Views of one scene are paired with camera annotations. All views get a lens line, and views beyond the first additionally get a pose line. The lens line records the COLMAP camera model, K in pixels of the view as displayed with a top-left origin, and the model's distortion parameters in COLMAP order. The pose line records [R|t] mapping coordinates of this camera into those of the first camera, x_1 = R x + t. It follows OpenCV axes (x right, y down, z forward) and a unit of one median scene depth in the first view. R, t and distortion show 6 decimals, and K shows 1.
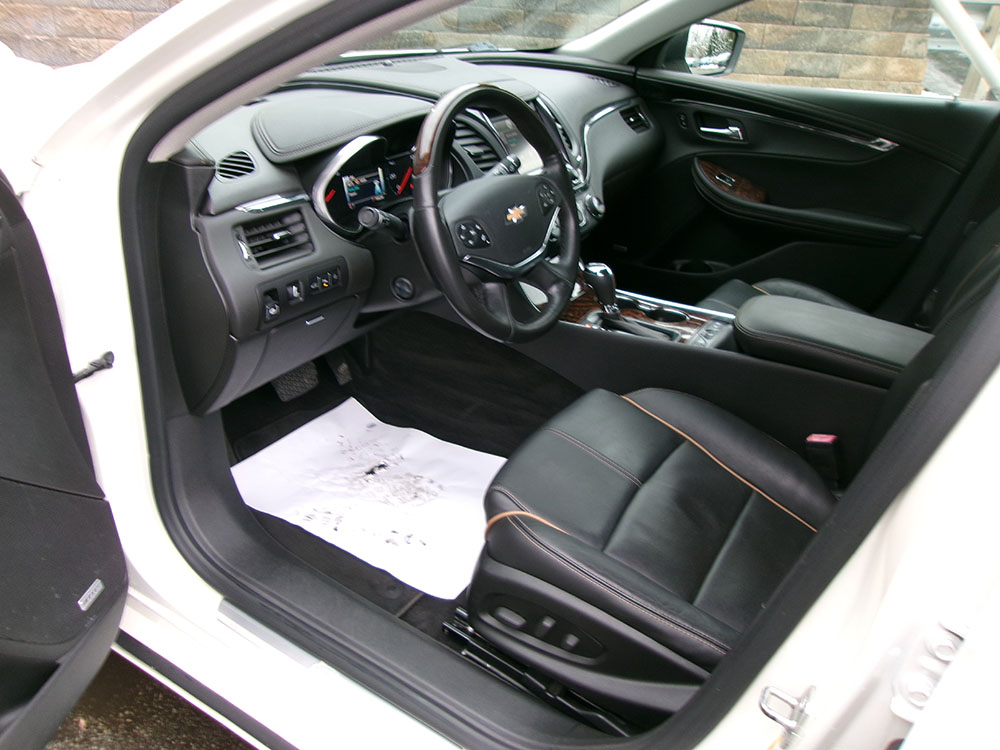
lens RADIAL K [[766.0, 0, 494.9], [0, 766.0, 373.4], [0, 0, 1]] dist [-0.016291, 0.033622]
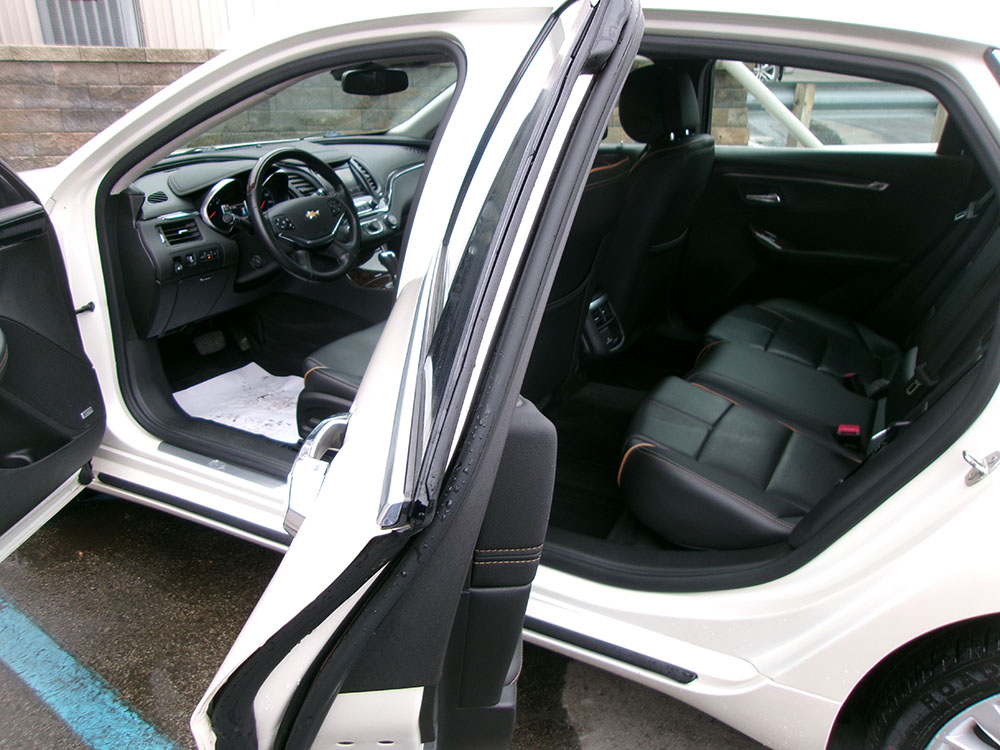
lens RADIAL K [[767.4, 0, 498.1], [0, 767.4, 379.0], [0, 0, 1]] dist [-0.032574, 0.049585]
pose [[0.996047, -0.079778, 0.039055, 0.377379], [0.083465, 0.991043, -0.104248, 0.424365], [-0.030388, 0.107096, 0.993784, -0.824954]]
